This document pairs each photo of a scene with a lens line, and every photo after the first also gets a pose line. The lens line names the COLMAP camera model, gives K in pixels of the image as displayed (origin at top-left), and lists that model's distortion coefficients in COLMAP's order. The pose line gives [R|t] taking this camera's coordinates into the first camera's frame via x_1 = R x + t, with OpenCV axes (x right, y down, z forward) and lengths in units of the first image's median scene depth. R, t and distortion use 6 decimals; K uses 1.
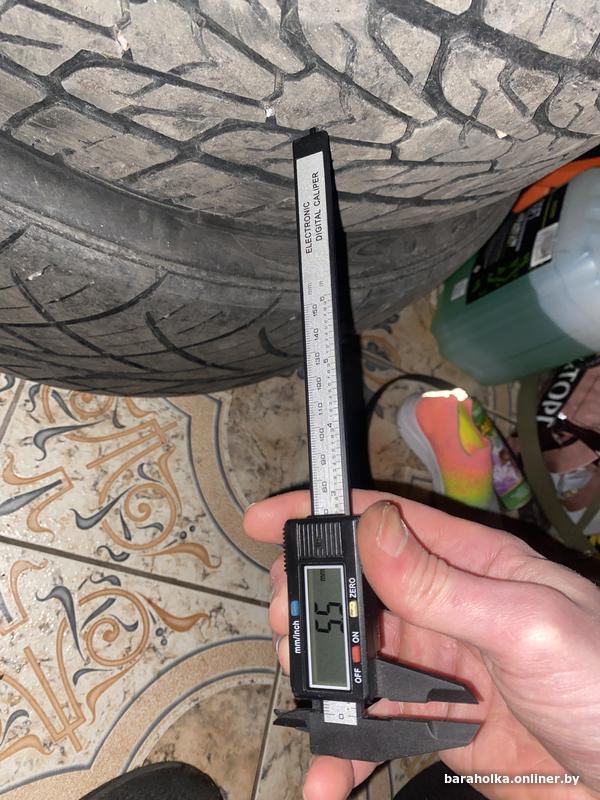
lens RADIAL K [[618.1, 0, 309.1], [0, 618.1, 398.4], [0, 0, 1]] dist [-0.003227, -0.001208]
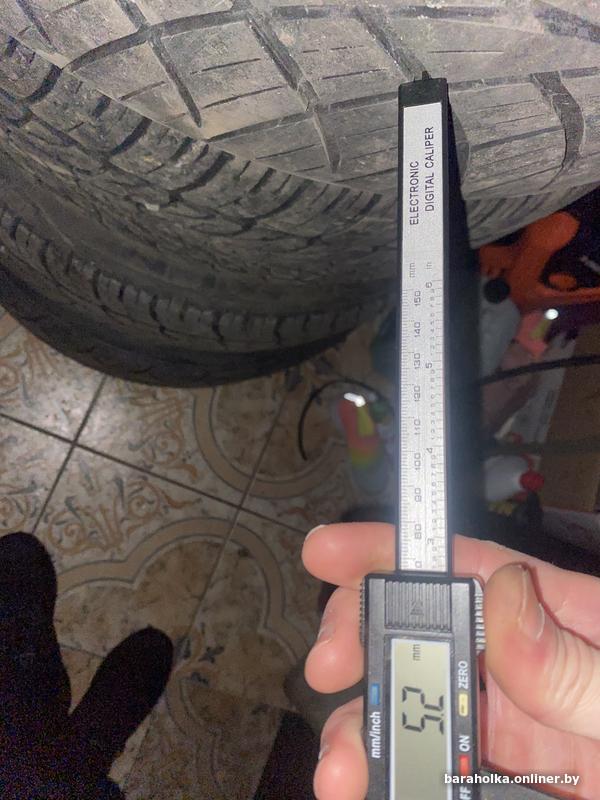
lens RADIAL K [[622.1, 0, 307.6], [0, 622.1, 399.4], [0, 0, 1]] dist [0.035697, -0.045144]
pose [[0.972982, 0.146700, -0.178286, 0.484347], [-0.114900, 0.977442, 0.177217, -0.346660], [0.200262, -0.151944, 0.967889, -0.748894]]
